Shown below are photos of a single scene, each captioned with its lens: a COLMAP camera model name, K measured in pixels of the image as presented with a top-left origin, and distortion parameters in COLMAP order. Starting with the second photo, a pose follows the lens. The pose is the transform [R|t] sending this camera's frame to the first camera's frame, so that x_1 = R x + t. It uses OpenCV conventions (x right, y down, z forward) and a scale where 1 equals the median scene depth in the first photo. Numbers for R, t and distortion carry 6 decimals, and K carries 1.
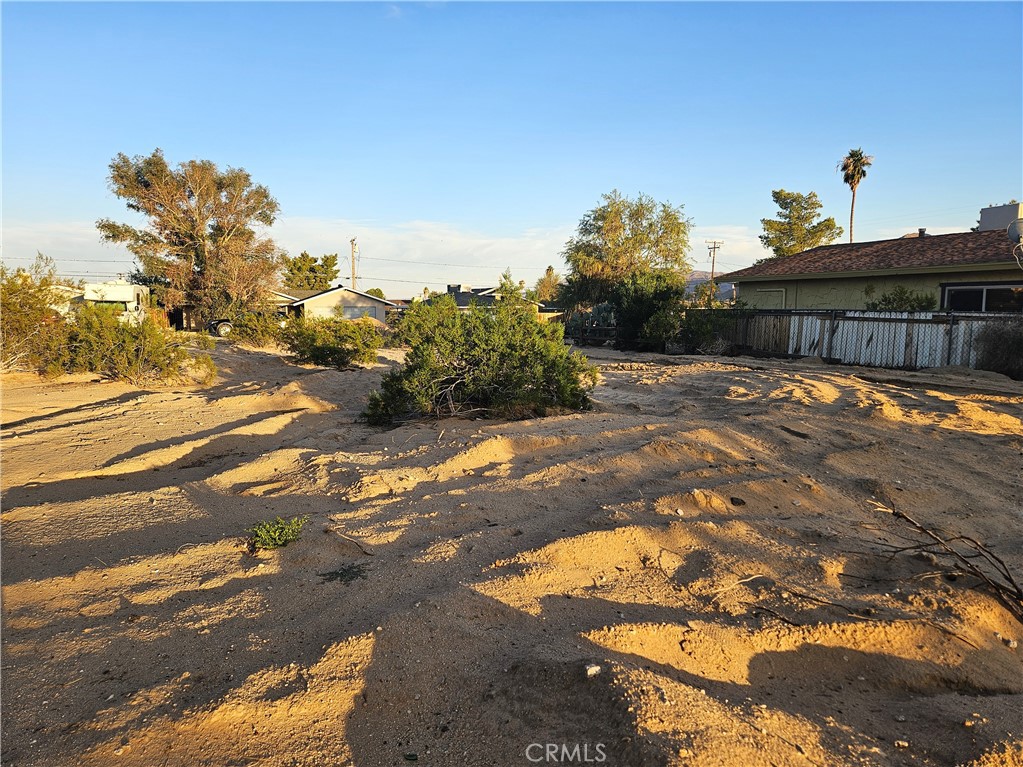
lens RADIAL K [[737.2, 0, 511.5], [0, 737.2, 383.5], [0, 0, 1]] dist [0.041502, -0.003996]
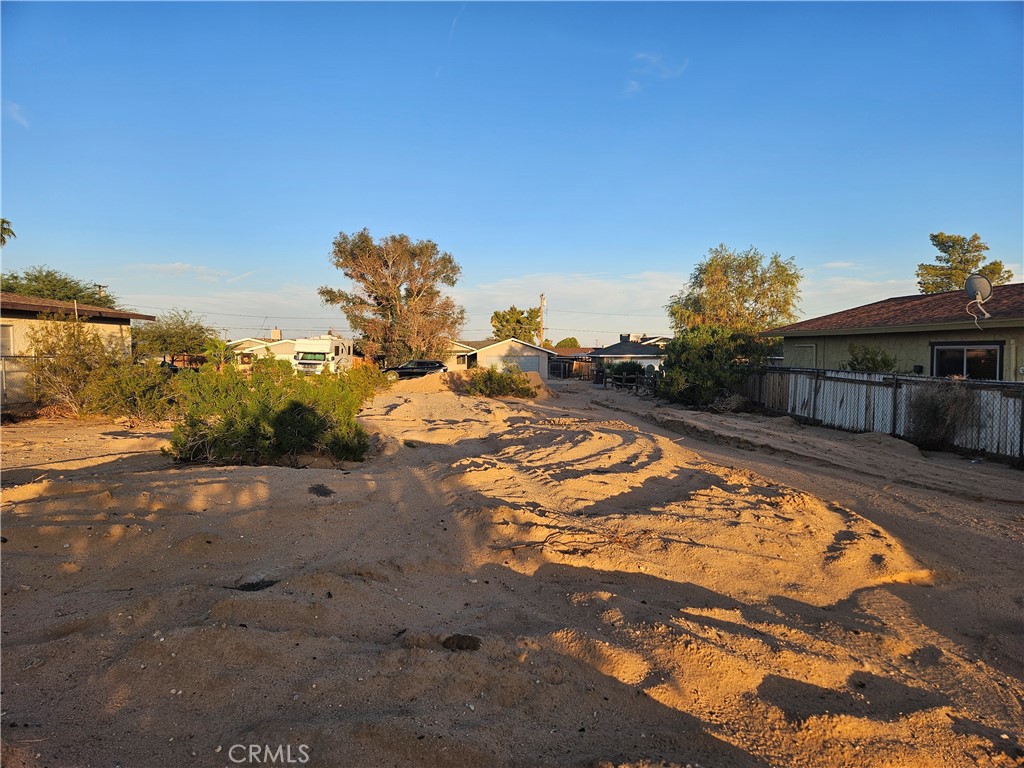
lens RADIAL K [[693.5, 0, 512.0], [0, 693.5, 384.0], [0, 0, 1]] dist [0.085747, -0.064661]
pose [[0.953516, 0.013315, -0.301048, 0.099556], [-0.030962, 0.998065, -0.053922, -0.005315], [0.299747, 0.060736, 0.952083, 0.001556]]
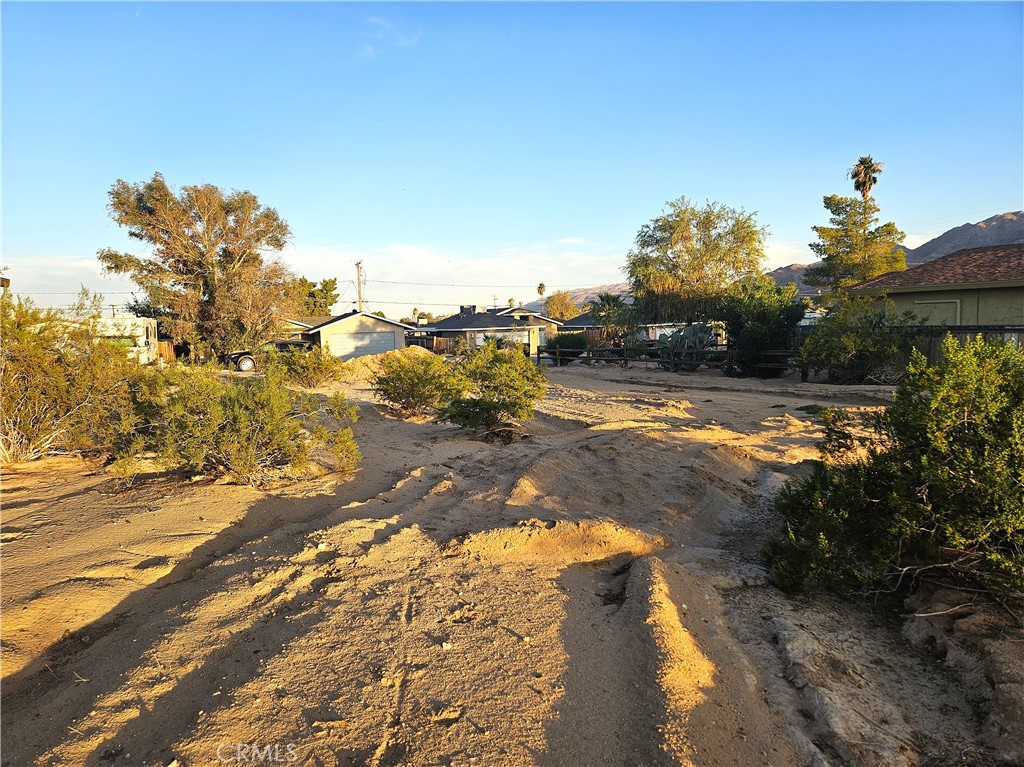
lens RADIAL K [[723.9, 0, 518.8], [0, 723.9, 392.5], [0, 0, 1]] dist [0.024135, 0.000248]
pose [[0.999065, -0.035408, 0.024794, -0.055627], [0.035641, 0.999324, -0.009000, -0.012834], [-0.024459, 0.009876, 0.999652, 0.072579]]
